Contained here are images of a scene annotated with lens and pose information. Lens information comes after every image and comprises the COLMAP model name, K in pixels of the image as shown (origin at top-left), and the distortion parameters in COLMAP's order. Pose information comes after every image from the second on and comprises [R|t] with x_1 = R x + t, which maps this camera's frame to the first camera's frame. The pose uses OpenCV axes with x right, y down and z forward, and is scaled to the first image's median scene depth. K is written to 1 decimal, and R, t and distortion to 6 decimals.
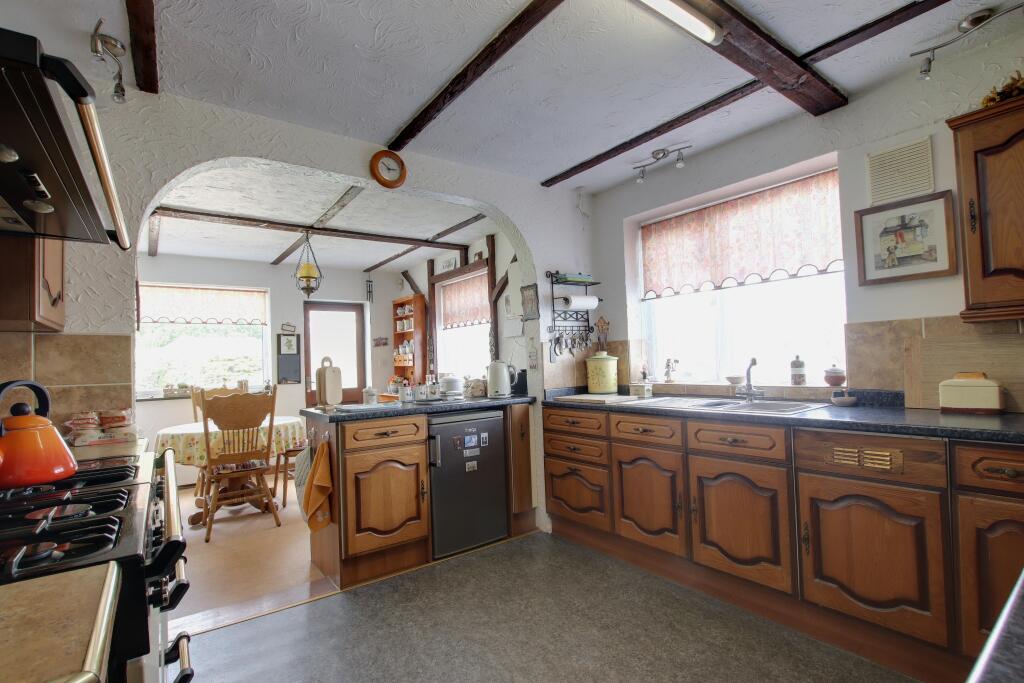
lens RADIAL K [[484.1, 0, 514.3], [0, 484.1, 351.8], [0, 0, 1]] dist [-0.030334, -0.000398]
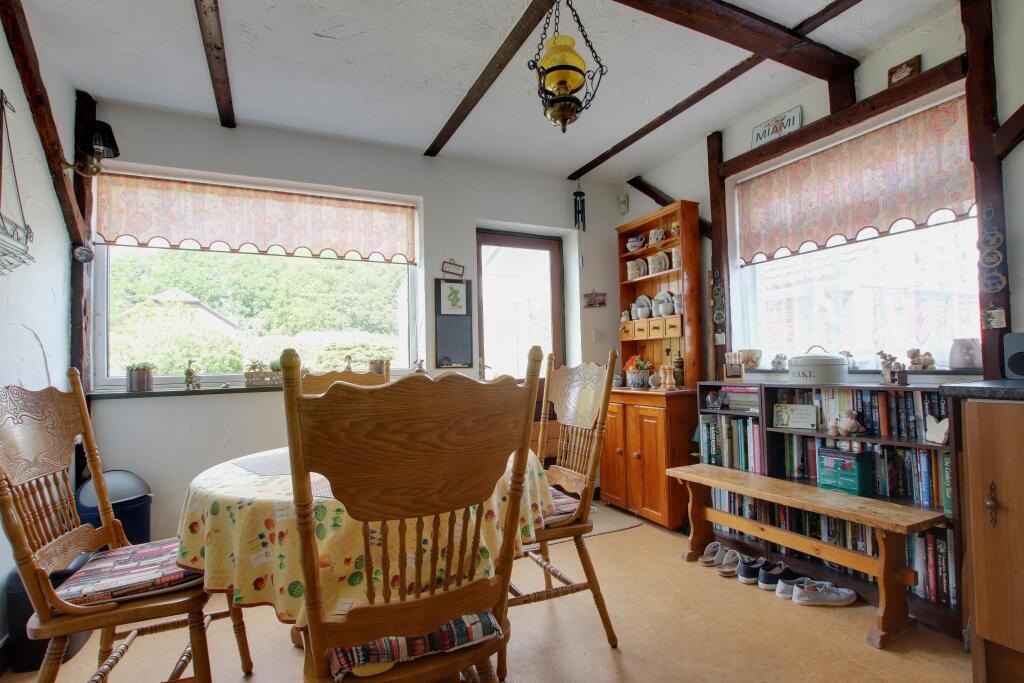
lens RADIAL K [[484.1, 0, 514.3], [0, 484.1, 351.8], [0, 0, 1]] dist [-0.030334, -0.000398]
pose [[0.980782, 0.006720, -0.194993, -0.286624], [-0.005547, 0.999963, 0.006562, 0.043331], [0.195030, -0.005354, 0.980783, 0.454884]]
